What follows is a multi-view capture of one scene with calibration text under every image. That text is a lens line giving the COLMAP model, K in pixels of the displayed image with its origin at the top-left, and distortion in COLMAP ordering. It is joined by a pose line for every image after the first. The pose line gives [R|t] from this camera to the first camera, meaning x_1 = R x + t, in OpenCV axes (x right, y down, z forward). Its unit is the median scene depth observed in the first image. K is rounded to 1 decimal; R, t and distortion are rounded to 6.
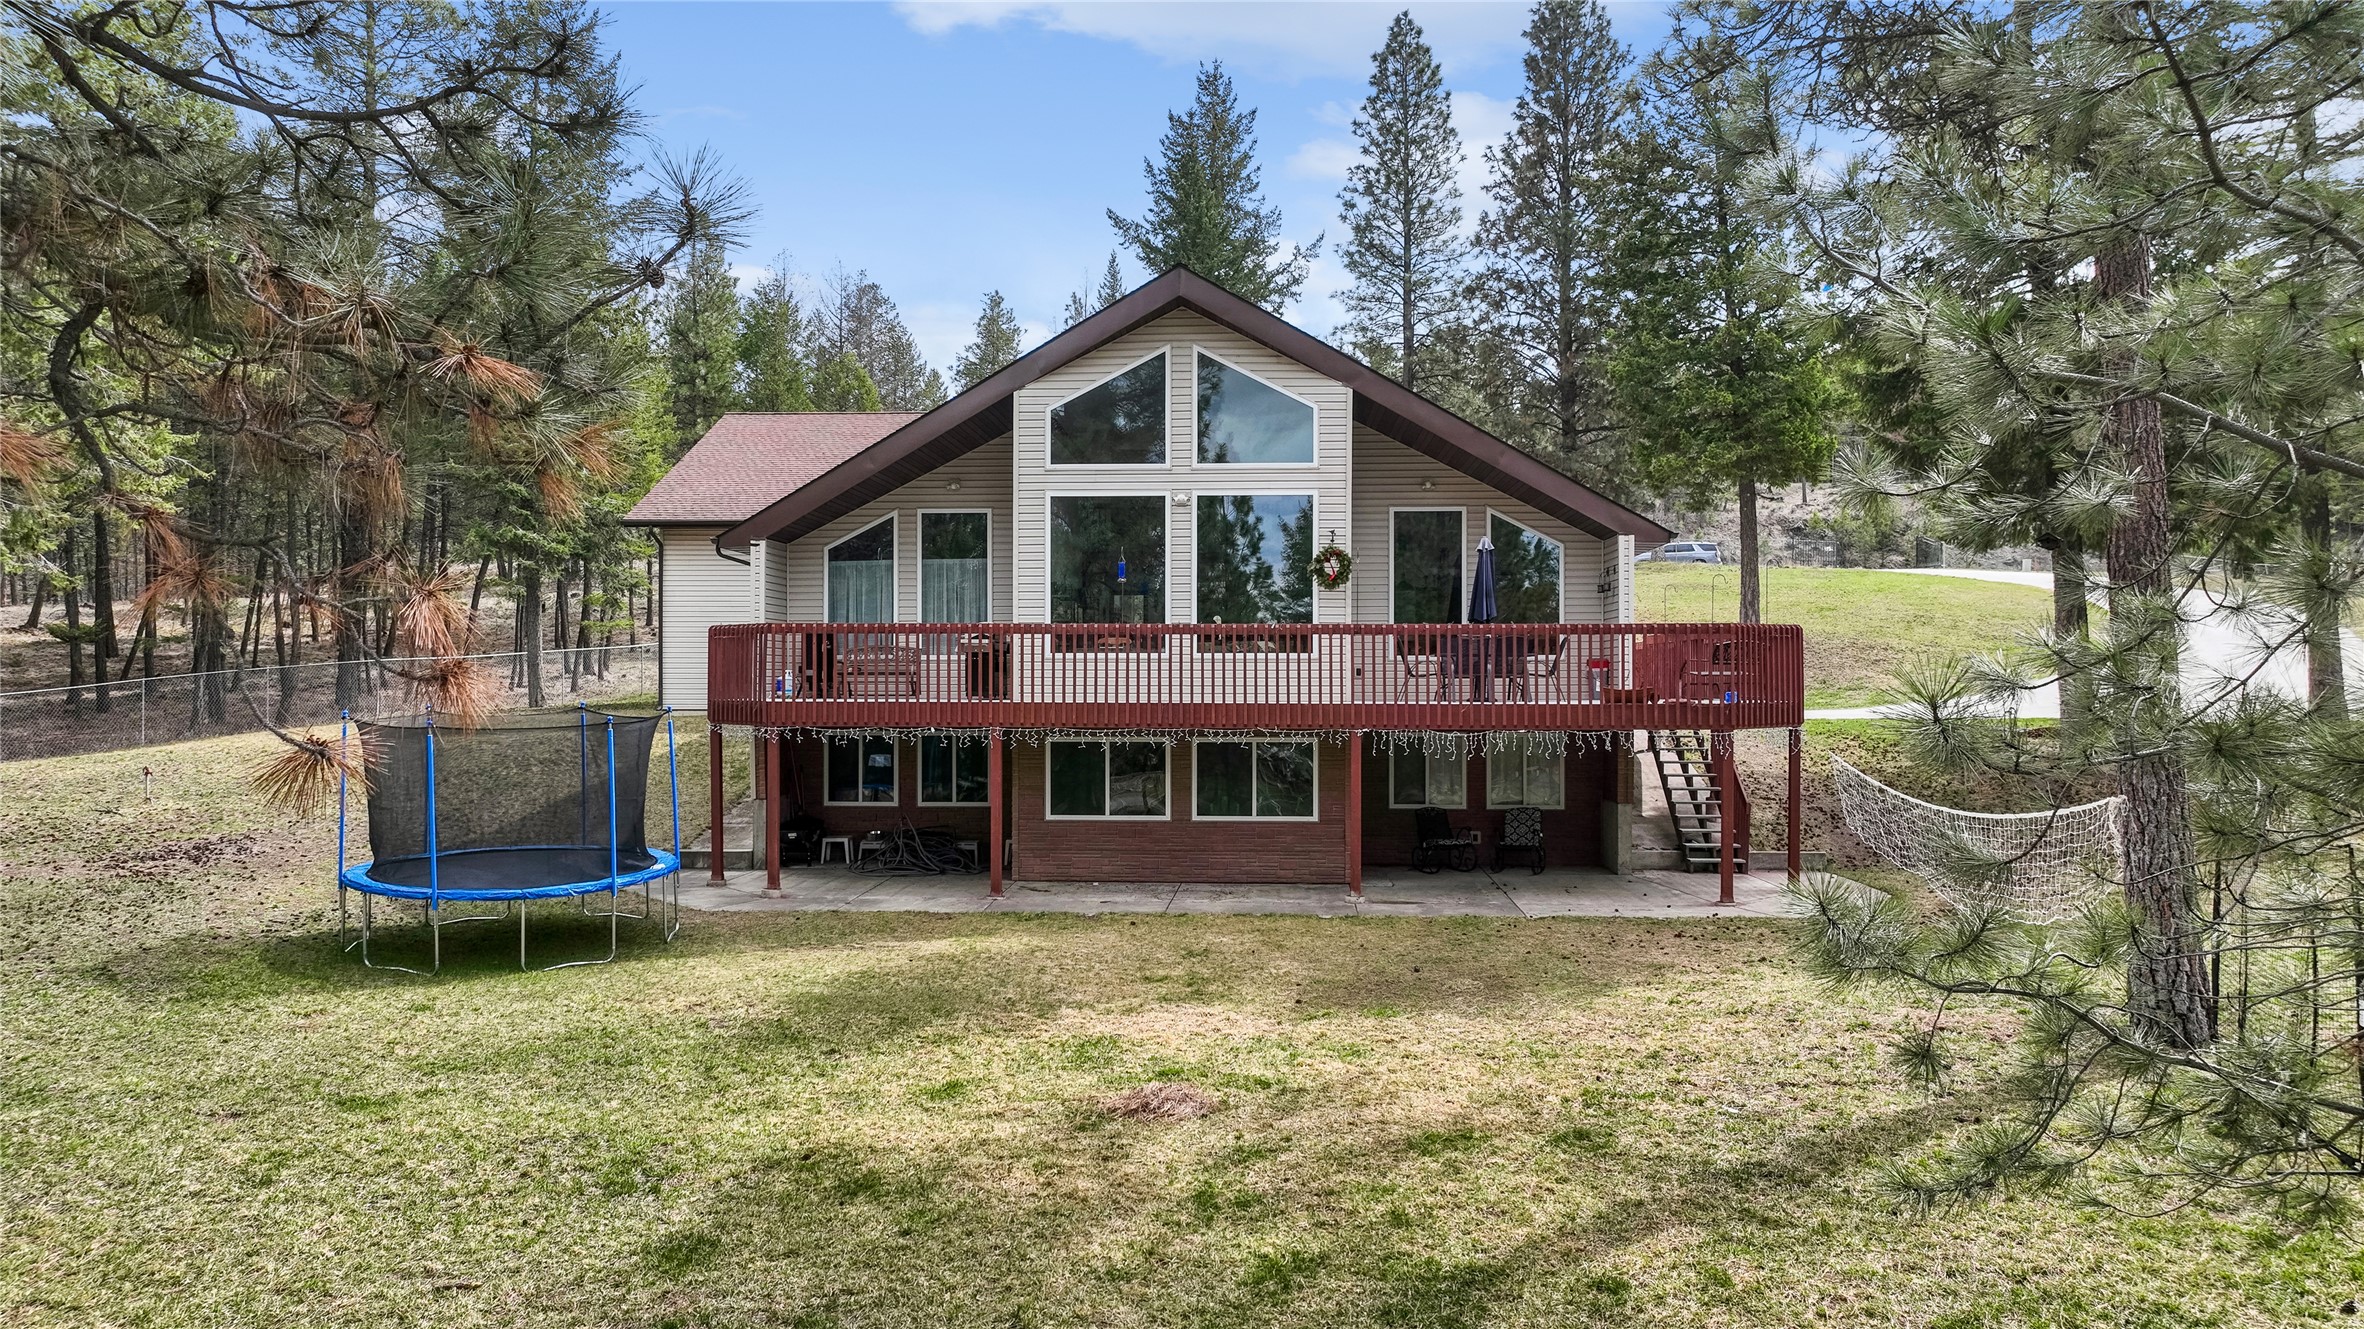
lens RADIAL K [[1734.6, 0, 1182.0], [0, 1734.6, 664.5], [0, 0, 1]] dist [0.004537, 0.001813]
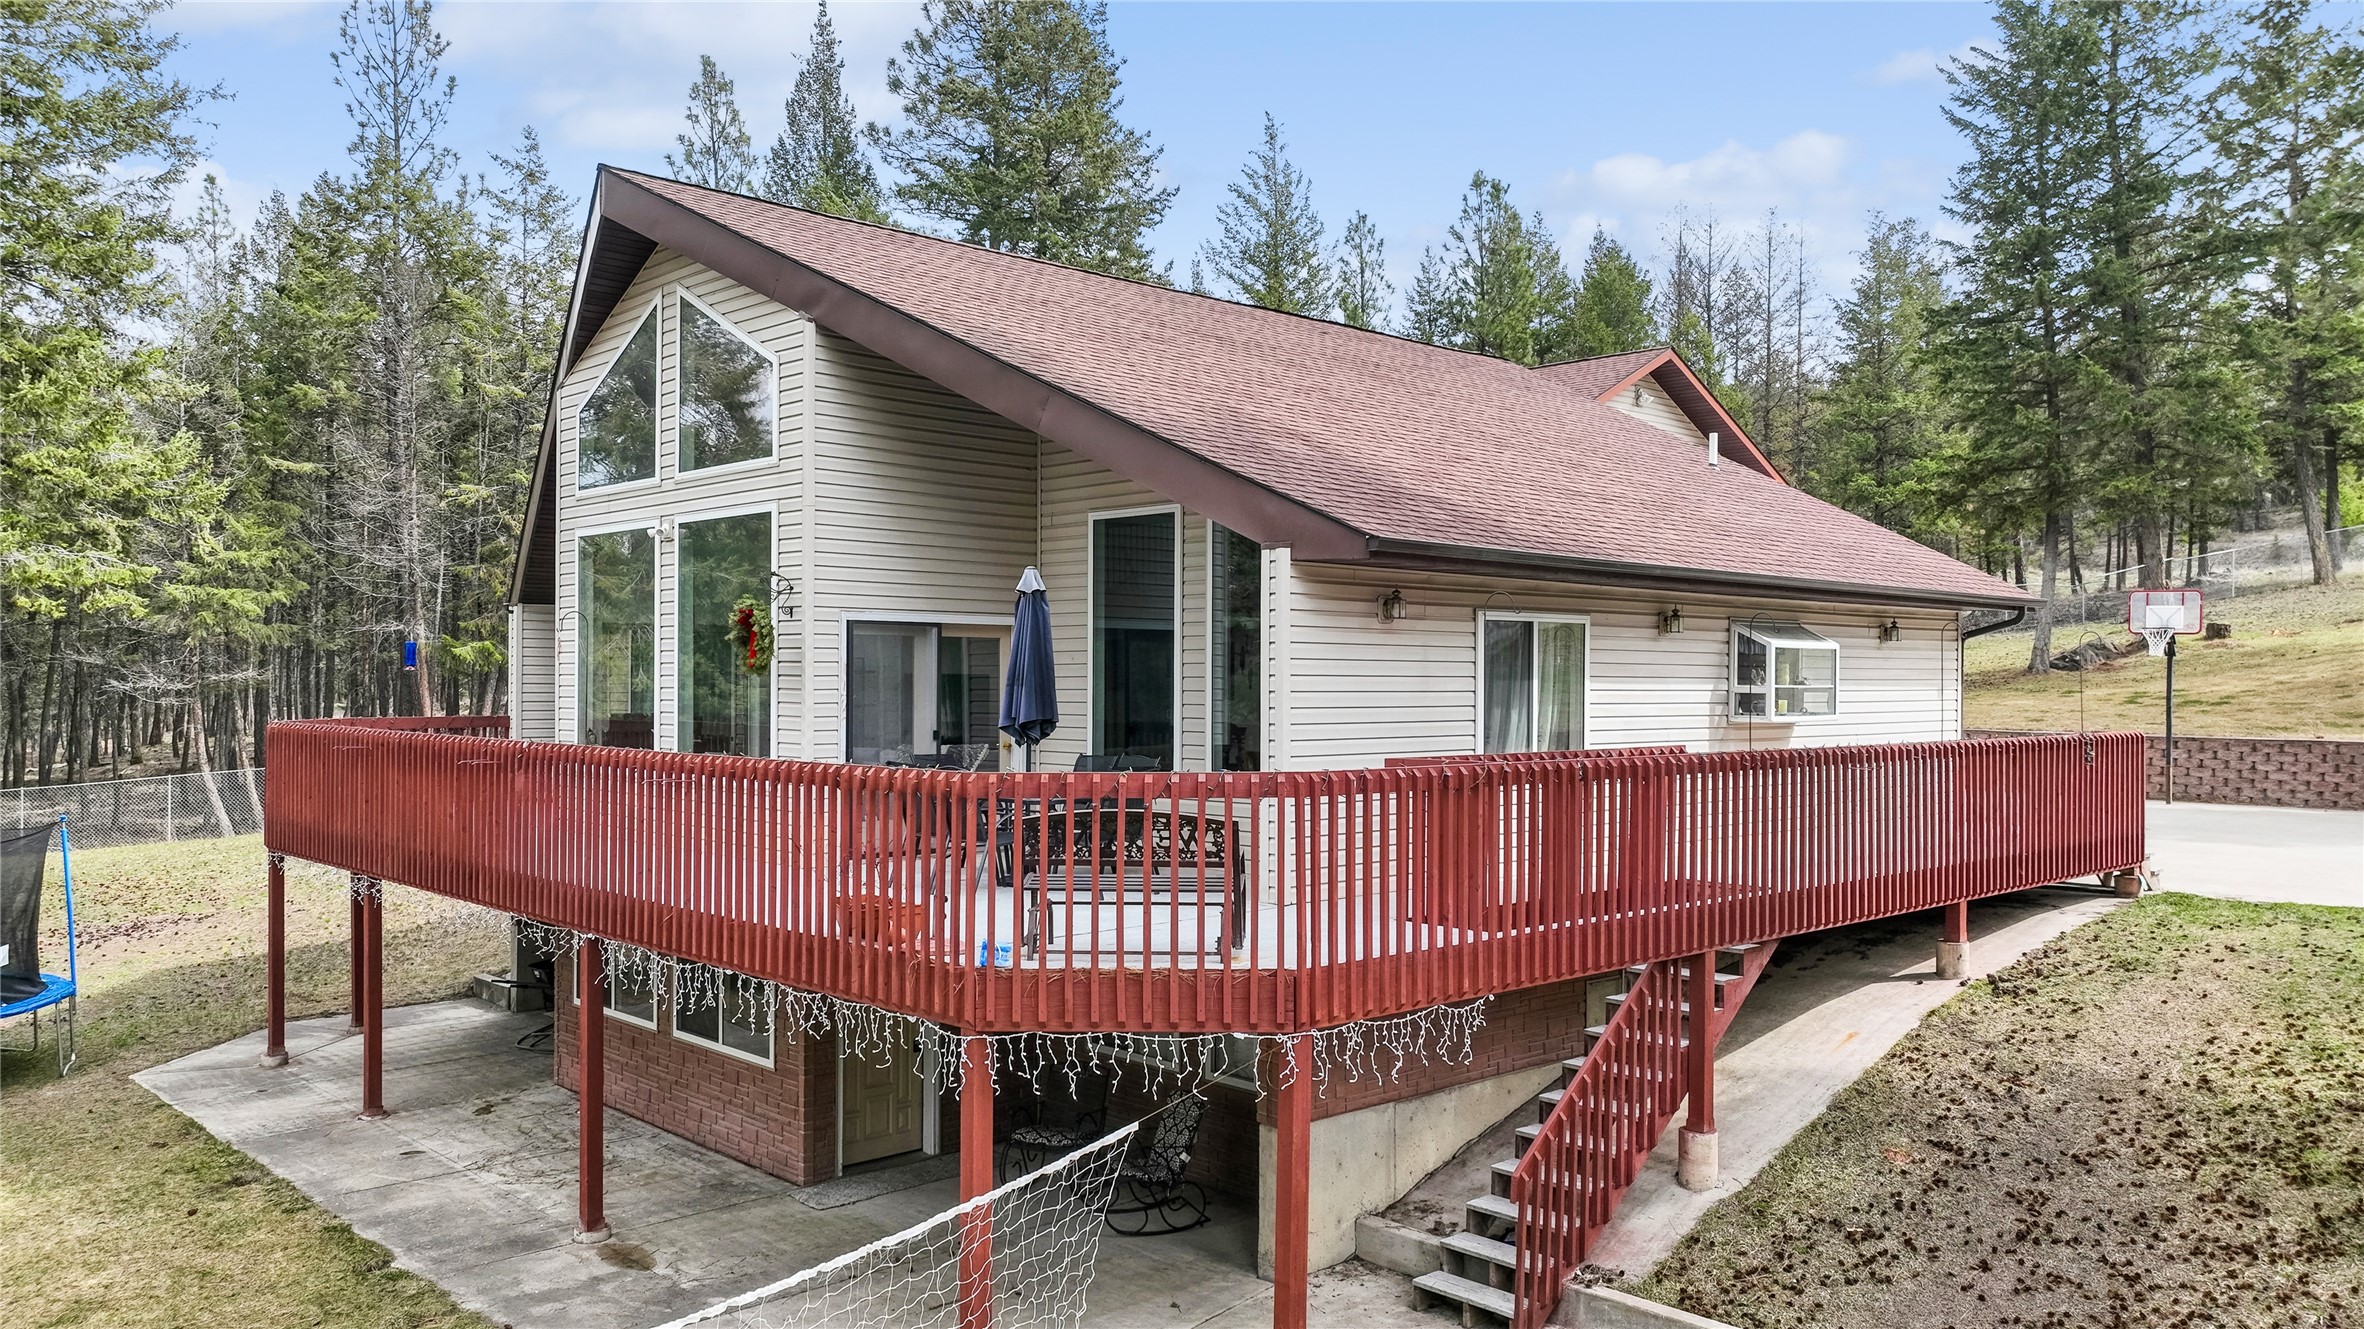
lens RADIAL K [[1748.8, 0, 1182.0], [0, 1748.8, 664.5], [0, 0, 1]] dist [0.002453, 0.002796]
pose [[0.723584, 0.000238, -0.690236, 0.474800], [0.003315, 0.999987, 0.003819, -0.038844], [0.690228, -0.005051, 0.723574, 0.542224]]
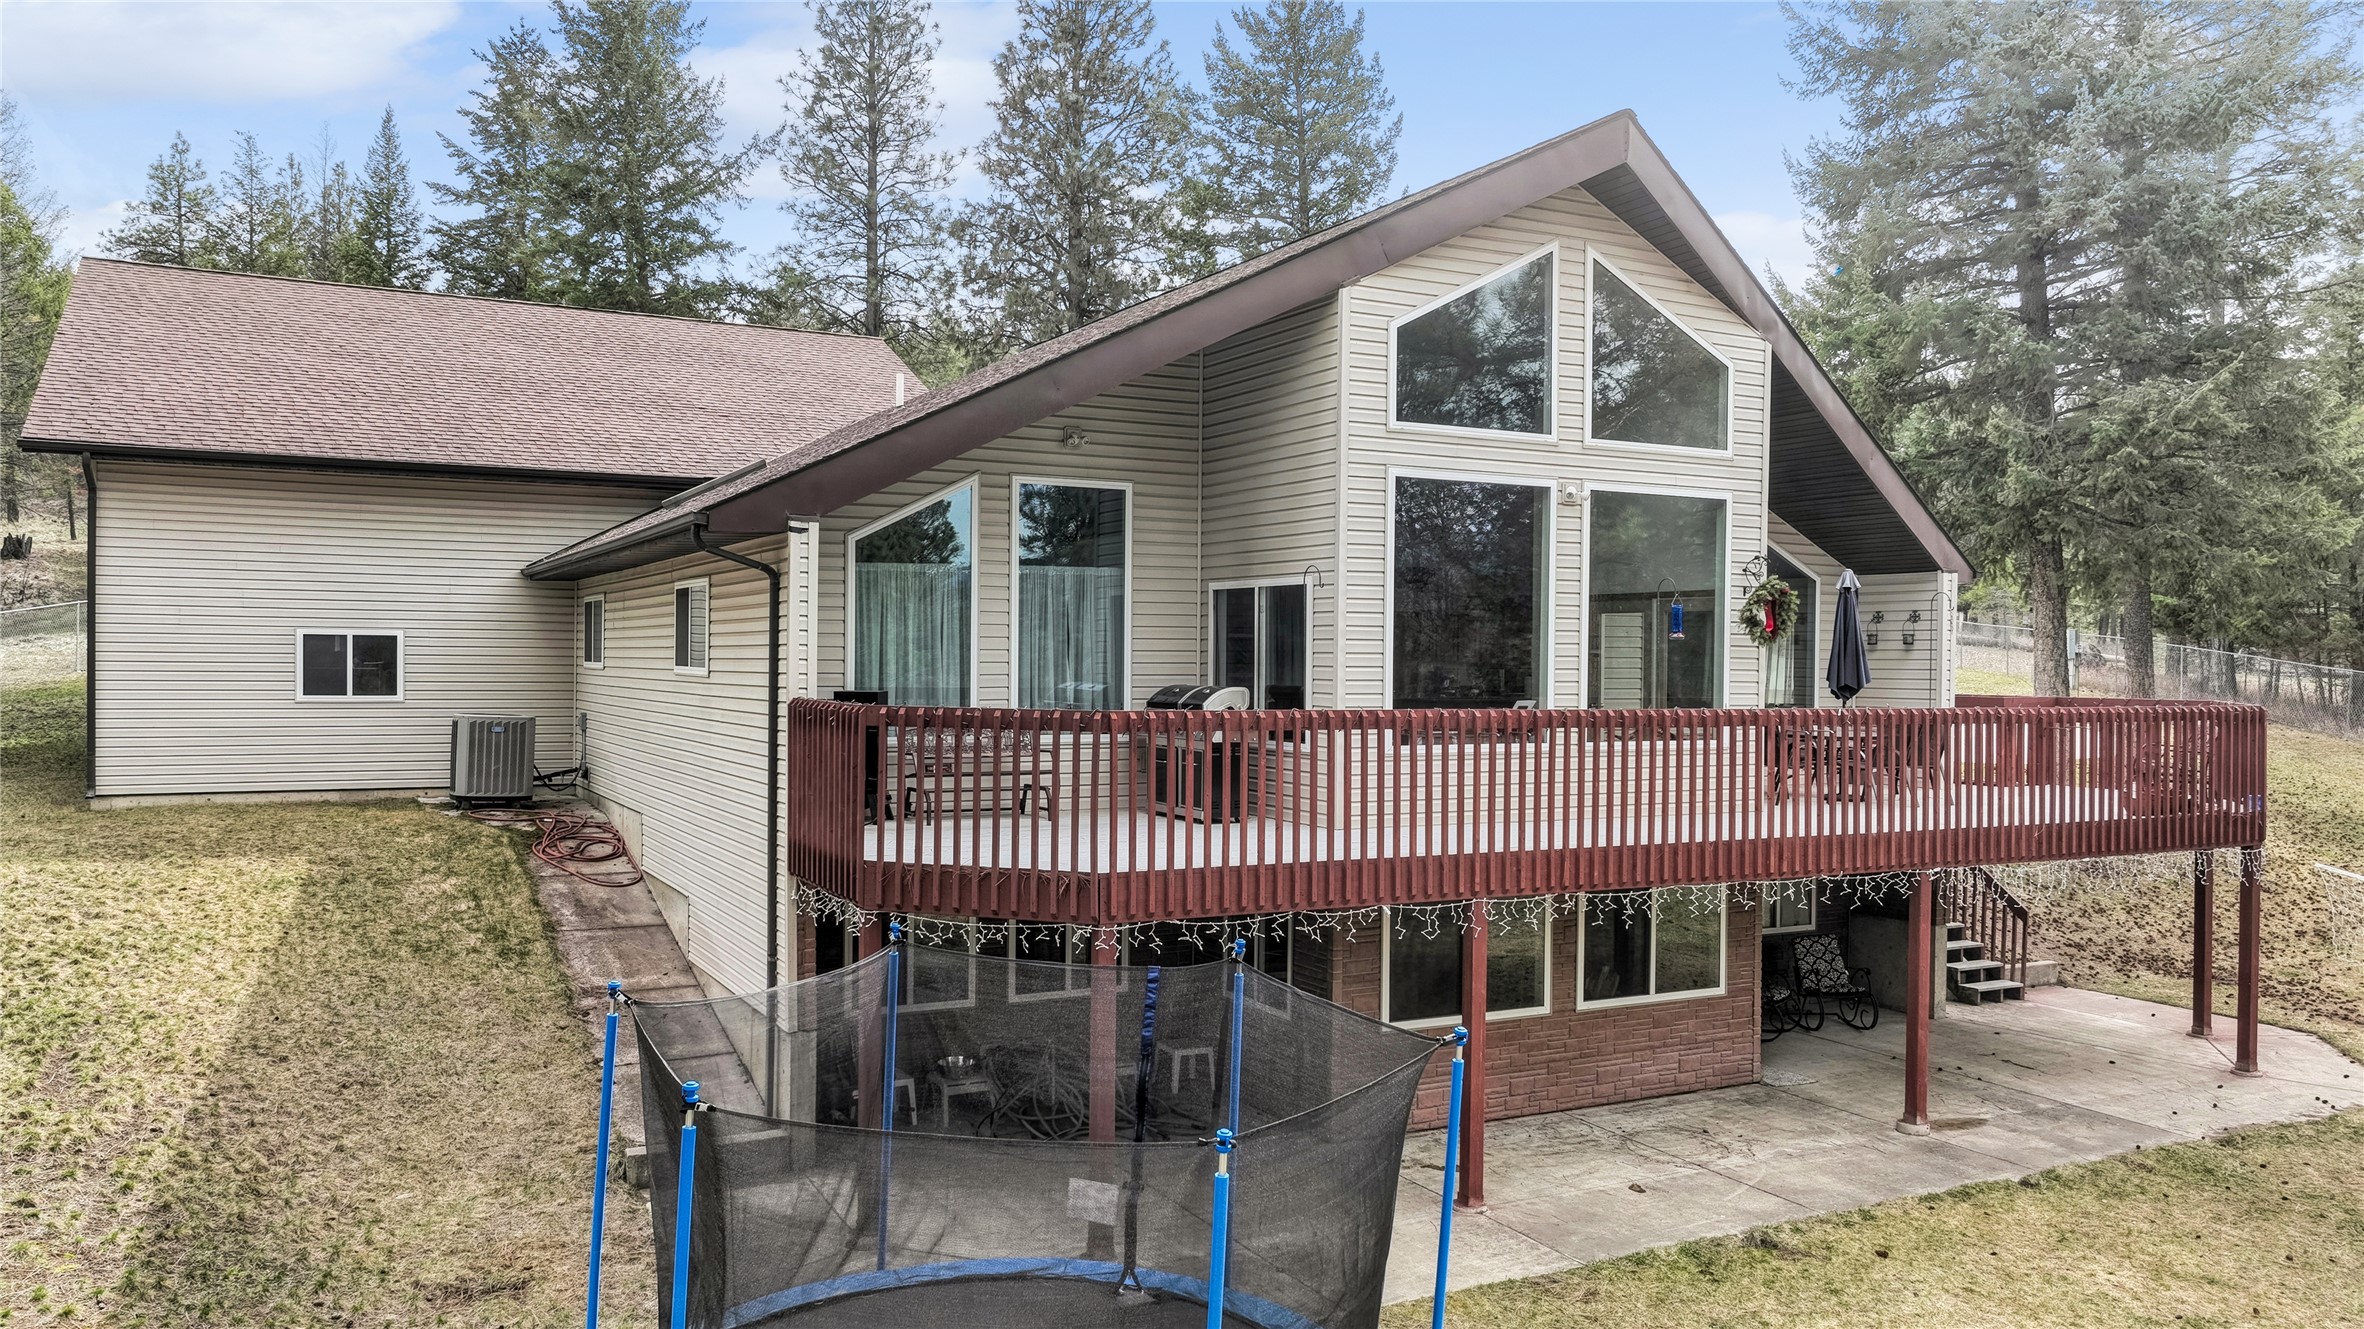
lens RADIAL K [[1748.8, 0, 1182.0], [0, 1748.8, 664.5], [0, 0, 1]] dist [0.002453, 0.002796]
pose [[0.853406, 0.005877, 0.521214, -0.362107], [-0.016348, 0.999746, 0.015496, -0.034215], [-0.520991, -0.021745, 0.853285, 0.439105]]
